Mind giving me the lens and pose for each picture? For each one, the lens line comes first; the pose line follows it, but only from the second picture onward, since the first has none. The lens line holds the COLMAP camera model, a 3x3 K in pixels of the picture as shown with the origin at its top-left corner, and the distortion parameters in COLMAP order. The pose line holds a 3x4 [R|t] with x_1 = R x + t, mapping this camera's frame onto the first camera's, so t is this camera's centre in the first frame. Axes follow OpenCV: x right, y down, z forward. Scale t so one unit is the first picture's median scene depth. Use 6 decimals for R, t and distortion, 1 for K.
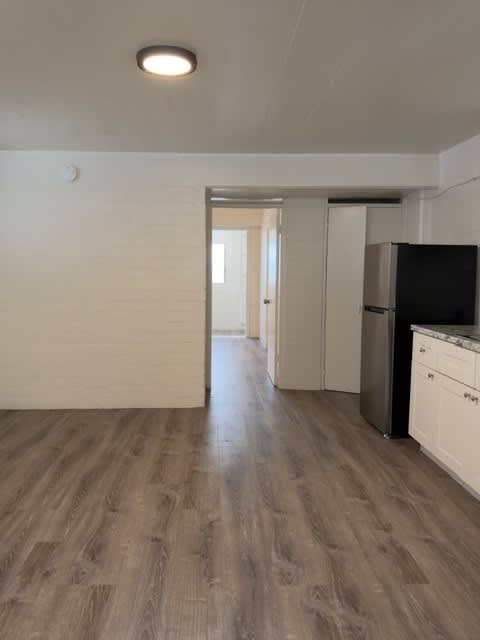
lens RADIAL K [[465.3, 0, 240.0], [0, 465.3, 320.0], [0, 0, 1]] dist [0.022826, -0.000449]
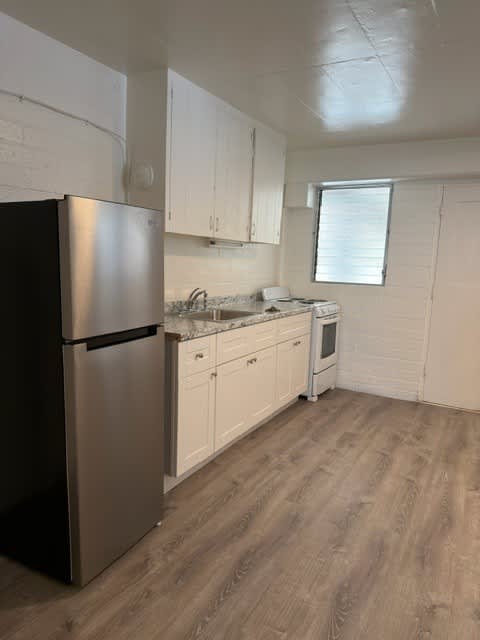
lens RADIAL K [[465.3, 0, 240.0], [0, 465.3, 320.0], [0, 0, 1]] dist [0.022826, -0.000449]
pose [[-0.849572, -0.124059, 0.512676, -0.099367], [0.002597, 0.970953, 0.239258, -0.235748], [-0.527466, 0.204598, -0.824572, 2.009767]]
